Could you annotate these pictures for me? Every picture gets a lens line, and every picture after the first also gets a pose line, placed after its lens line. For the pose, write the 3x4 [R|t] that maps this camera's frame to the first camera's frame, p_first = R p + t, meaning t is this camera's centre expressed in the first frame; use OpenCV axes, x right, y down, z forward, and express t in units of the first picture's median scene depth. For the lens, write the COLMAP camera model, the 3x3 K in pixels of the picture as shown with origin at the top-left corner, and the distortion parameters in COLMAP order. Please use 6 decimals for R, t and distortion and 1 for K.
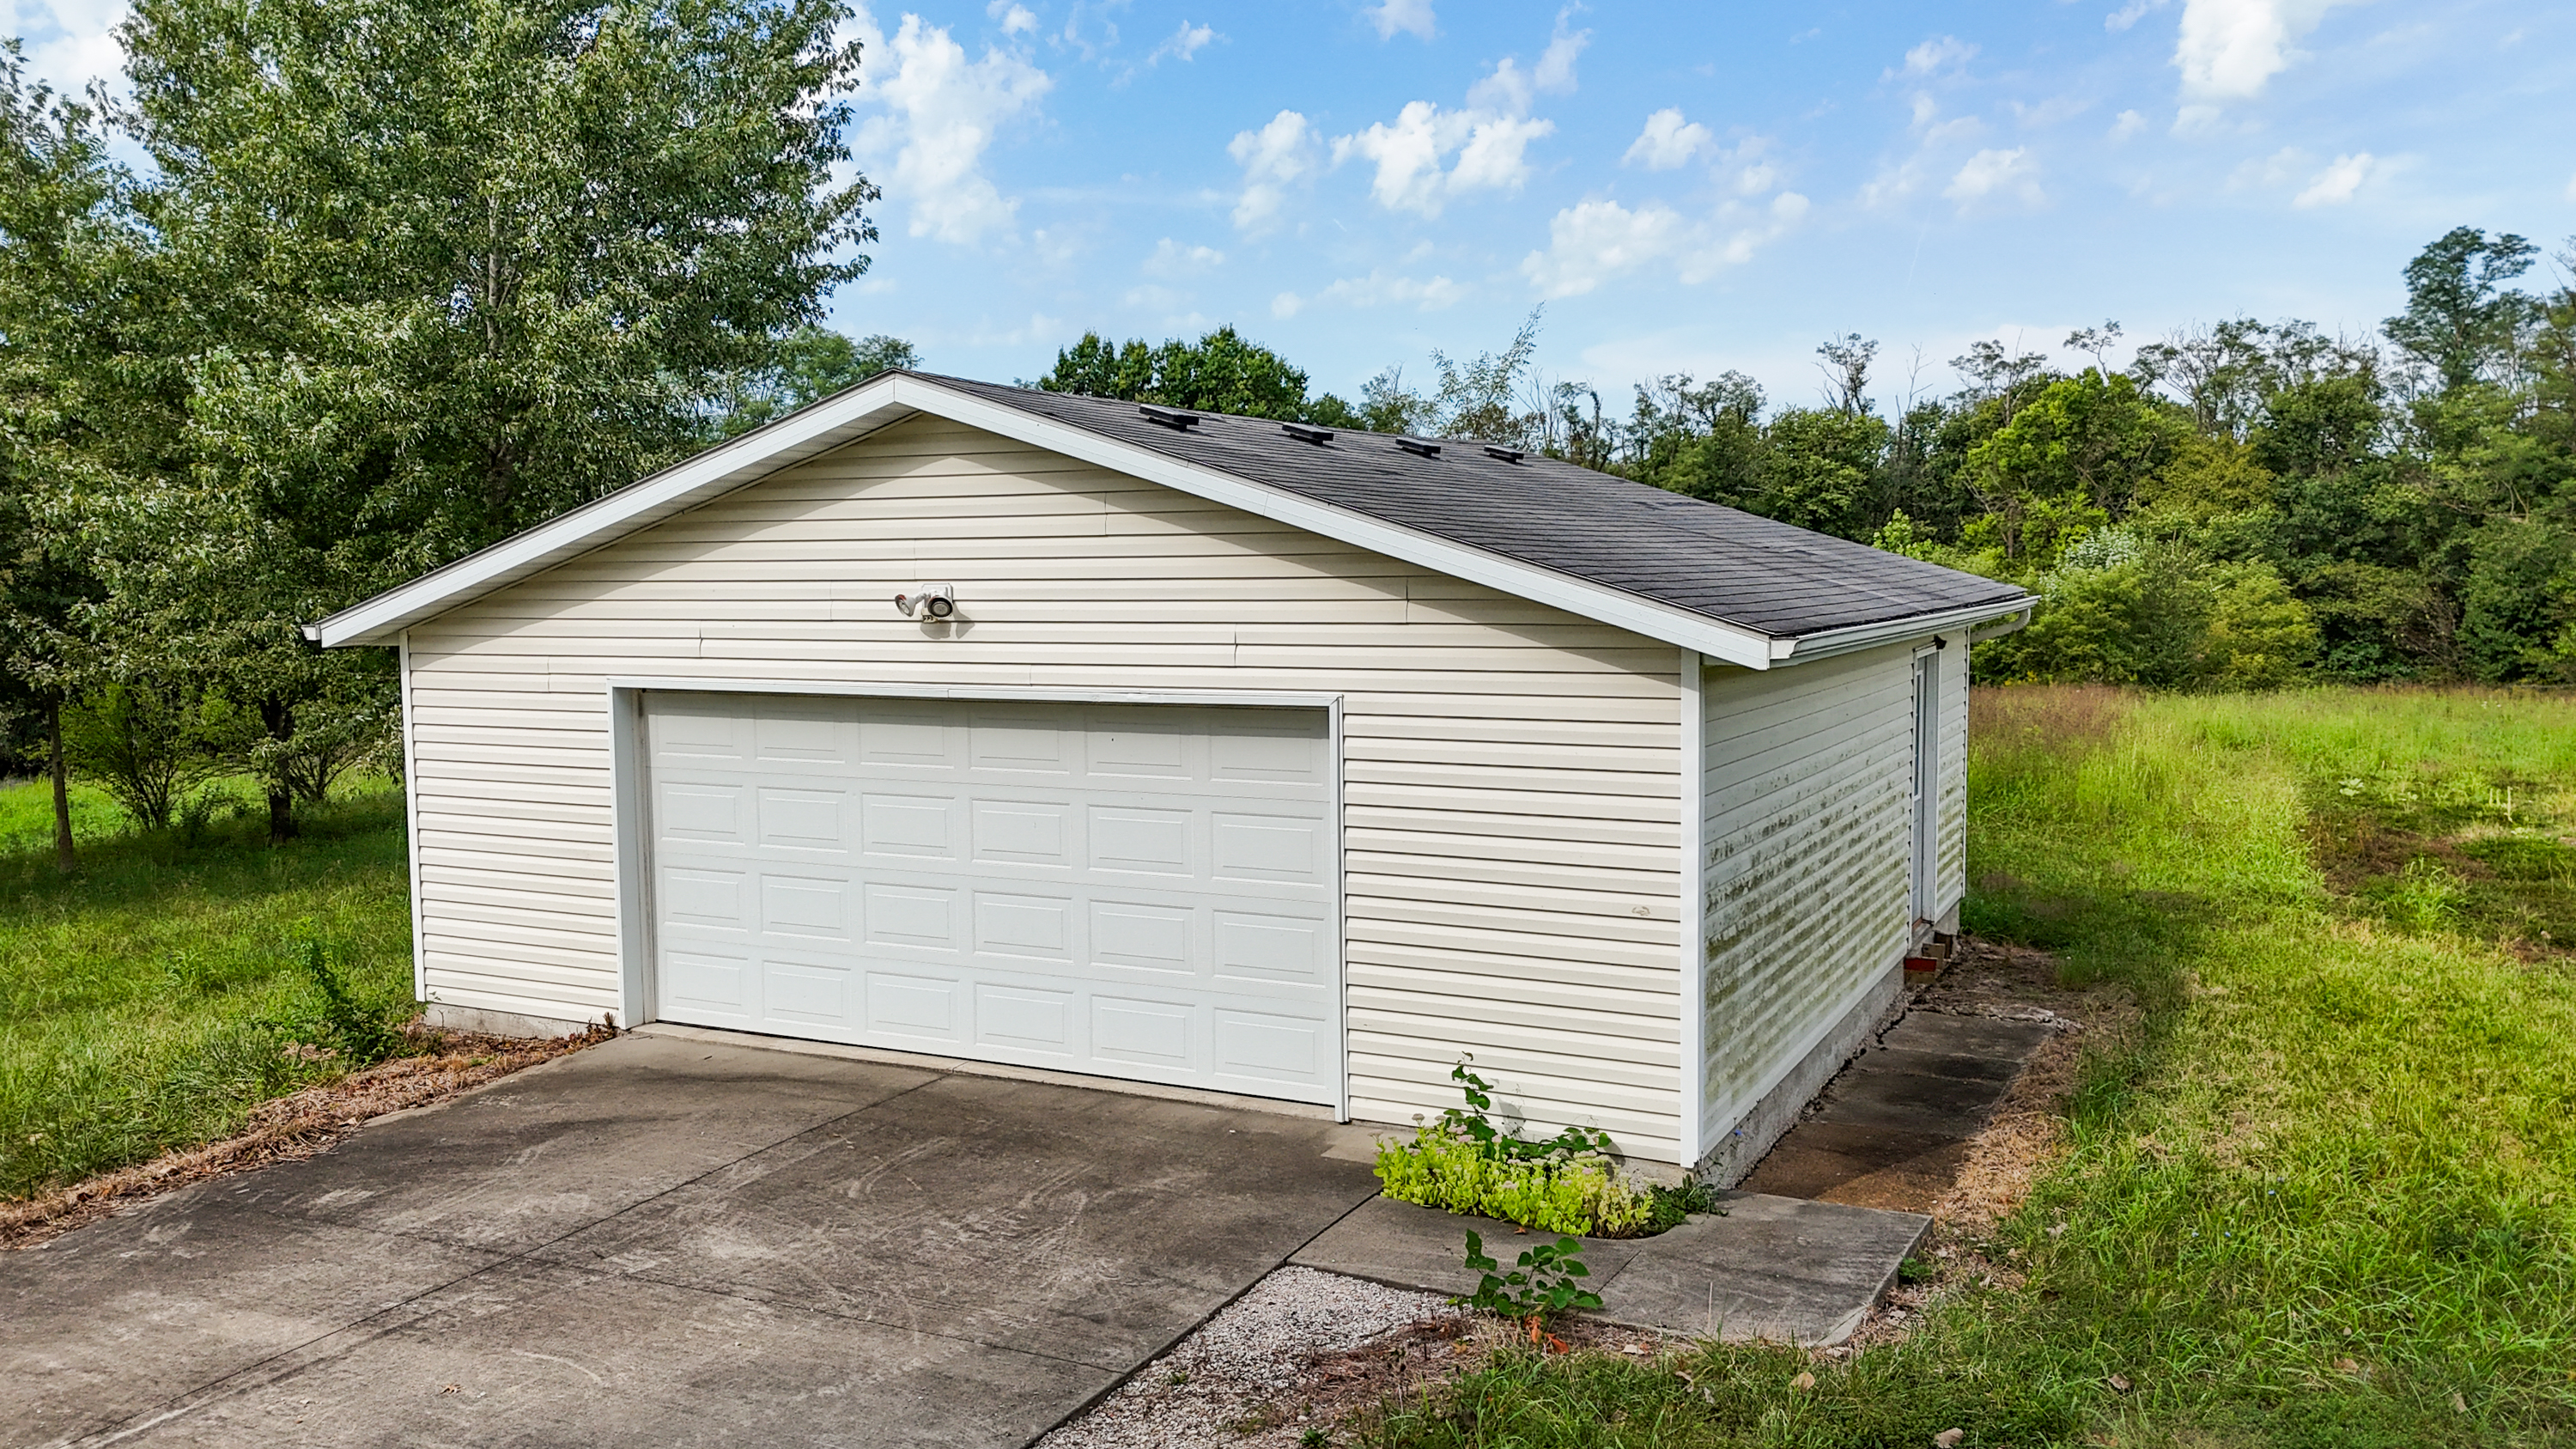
lens RADIAL K [[1885.4, 0, 1375.7], [0, 1885.4, 717.2], [0, 0, 1]] dist [0.057661, -0.047938]
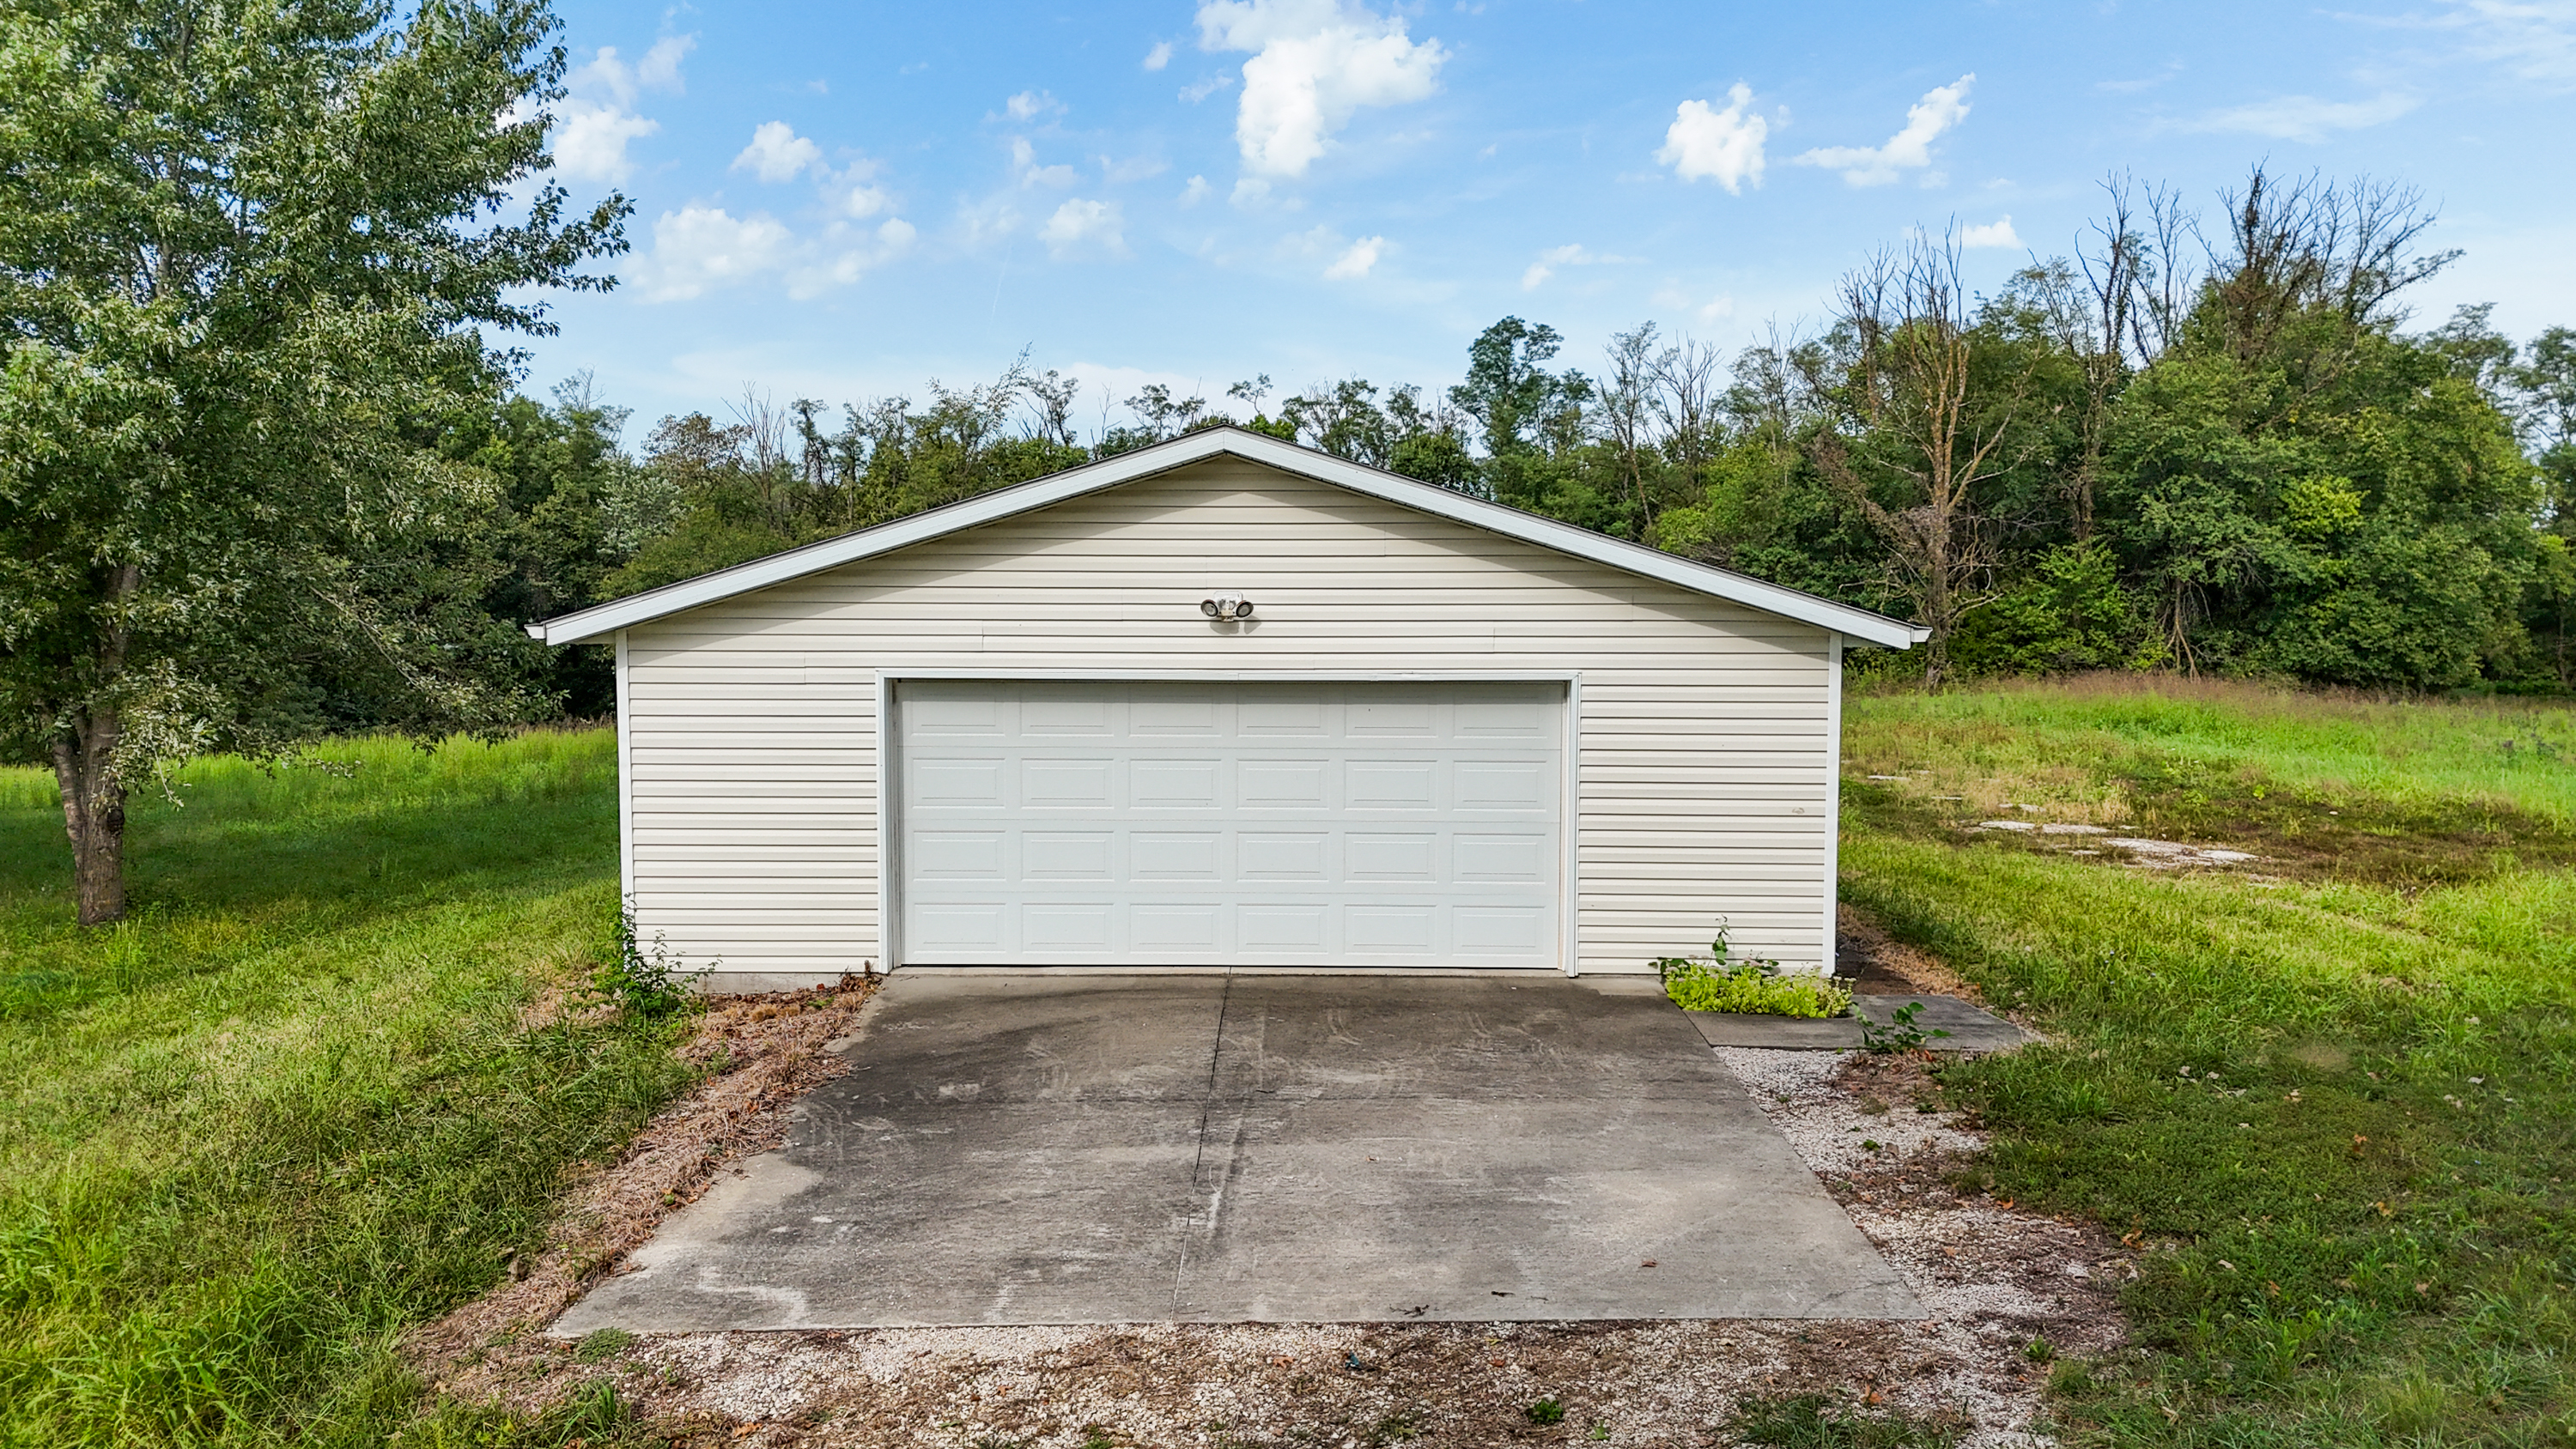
lens RADIAL K [[1830.7, 0, 1288.0], [0, 1830.7, 724.5], [0, 0, 1]] dist [0.116657, -0.041100]
pose [[0.901450, -0.022002, 0.432323, -0.662051], [0.022976, 0.999732, 0.002971, 0.014932], [-0.432272, 0.007255, 0.901714, -0.119419]]
